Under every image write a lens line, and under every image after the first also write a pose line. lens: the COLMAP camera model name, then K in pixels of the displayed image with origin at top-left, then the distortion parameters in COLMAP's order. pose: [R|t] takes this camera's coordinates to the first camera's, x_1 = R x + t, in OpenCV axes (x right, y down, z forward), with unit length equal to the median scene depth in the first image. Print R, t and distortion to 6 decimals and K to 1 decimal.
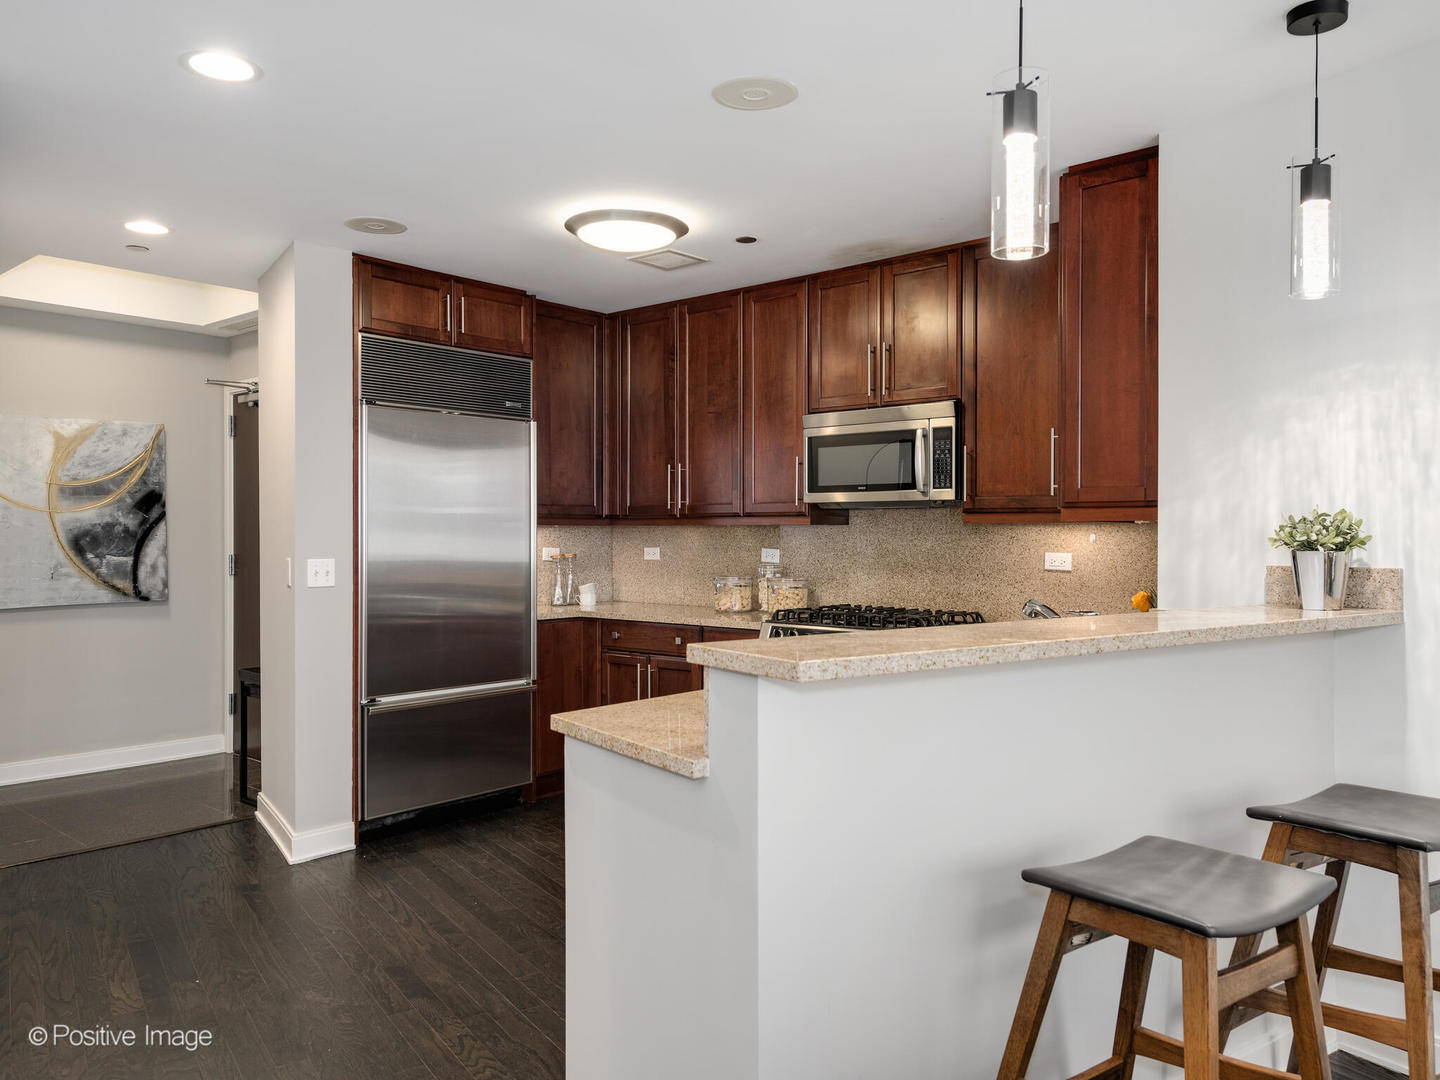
lens RADIAL K [[1062.1, 0, 711.3], [0, 1062.1, 537.8], [0, 0, 1]] dist [0.021886, -0.008815]
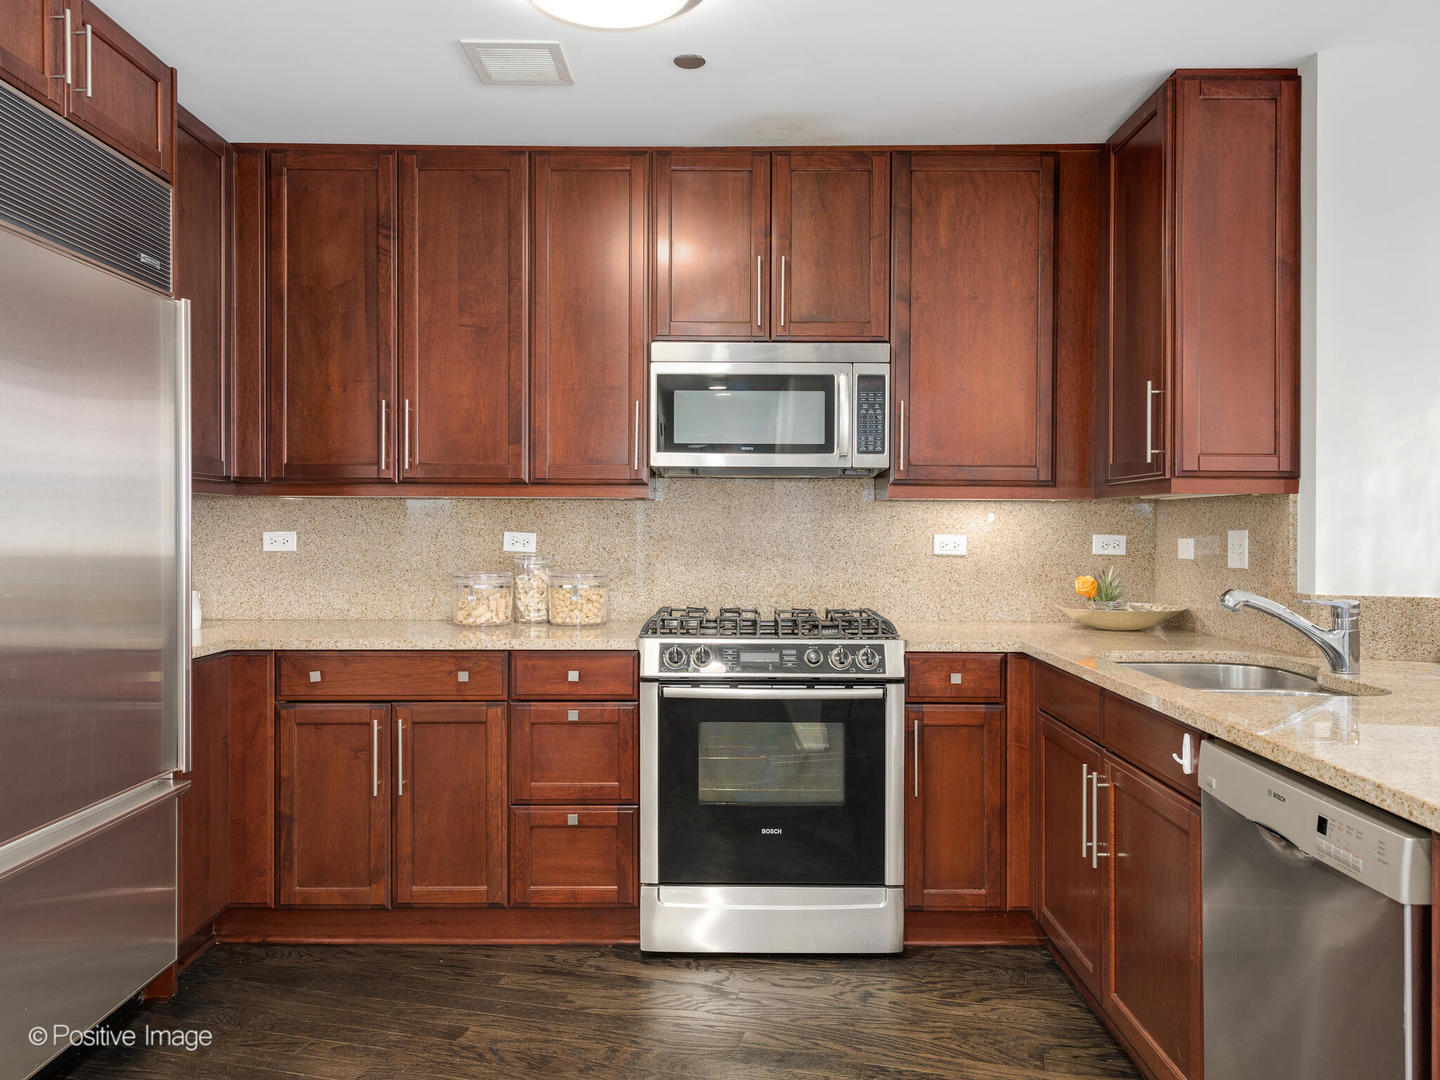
lens RADIAL K [[1062.1, 0, 718.6], [0, 1062.1, 531.5], [0, 0, 1]] dist [0.021886, -0.008815]
pose [[0.749773, 0.000193, 0.661695, -0.355318], [-0.001516, 0.999998, 0.001426, 0.009791], [-0.661693, -0.002072, 0.749772, 0.444669]]
